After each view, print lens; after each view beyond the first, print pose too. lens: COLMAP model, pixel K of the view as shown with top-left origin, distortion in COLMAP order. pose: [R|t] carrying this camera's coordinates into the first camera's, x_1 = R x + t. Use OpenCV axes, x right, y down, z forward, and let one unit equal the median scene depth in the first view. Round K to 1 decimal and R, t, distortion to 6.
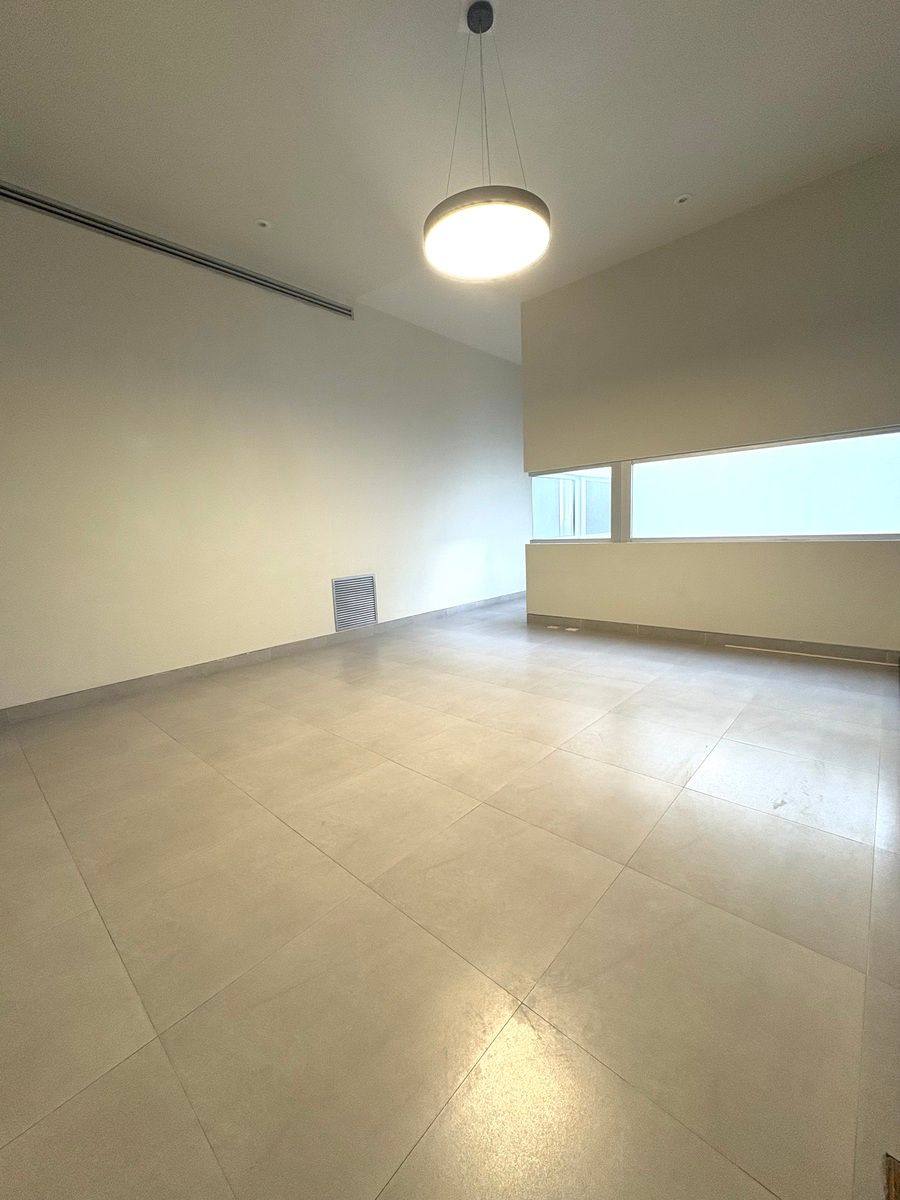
lens RADIAL K [[473.9, 0, 450.0], [0, 473.9, 600.0], [0, 0, 1]] dist [0.001389, -0.000006]
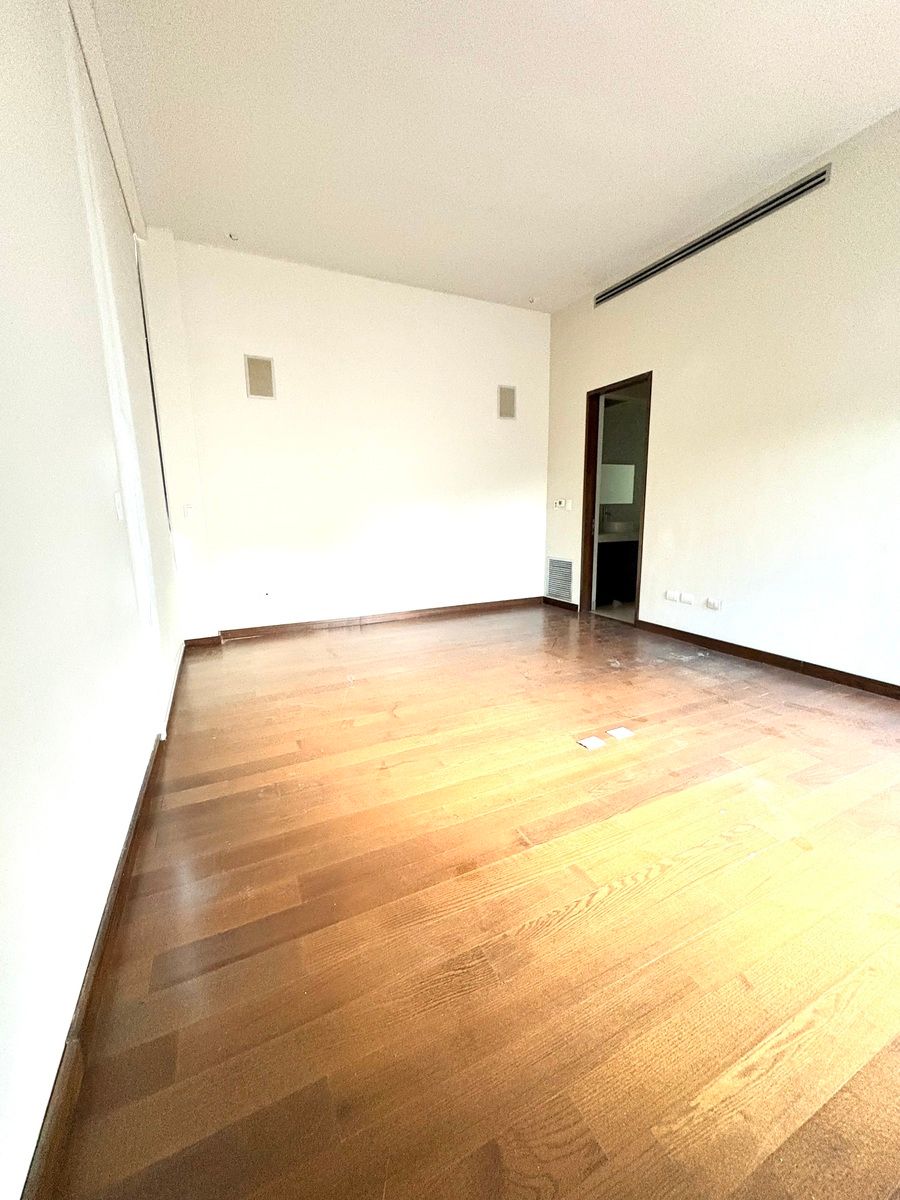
lens RADIAL K [[473.9, 0, 450.0], [0, 473.9, 600.0], [0, 0, 1]] dist [0.001389, -0.000006]
pose [[-0.366677, 0.221642, -0.903561, 0.722005], [-0.106784, 0.954762, 0.277536, -0.186568], [0.924200, 0.198251, -0.326421, 0.895450]]
